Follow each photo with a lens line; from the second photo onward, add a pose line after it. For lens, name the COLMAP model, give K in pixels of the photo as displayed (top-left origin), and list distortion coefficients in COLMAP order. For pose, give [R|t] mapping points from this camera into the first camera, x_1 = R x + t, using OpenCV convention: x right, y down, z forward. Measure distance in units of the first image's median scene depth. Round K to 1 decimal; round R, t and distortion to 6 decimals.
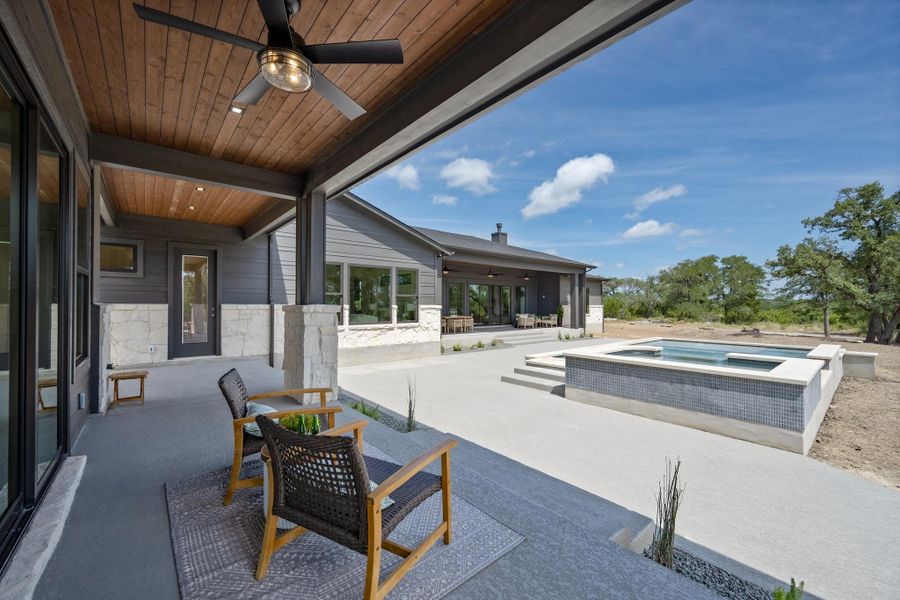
lens RADIAL K [[354.6, 0, 447.8], [0, 354.6, 302.5], [0, 0, 1]] dist [0.000265, 0.000074]
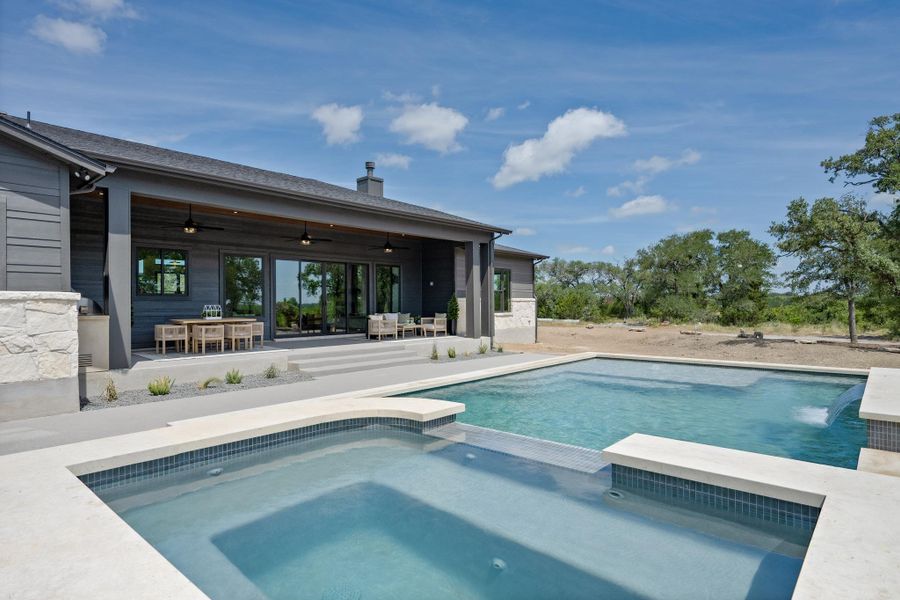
lens RADIAL K [[483.4, 0, 451.1], [0, 483.4, 301.3], [0, 0, 1]] dist [-0.002162, -0.001585]
pose [[0.990092, -0.007721, 0.140207, 0.175381], [0.007665, 0.999970, 0.000945, 0.010963], [-0.140210, 0.000139, 0.990122, 0.190934]]
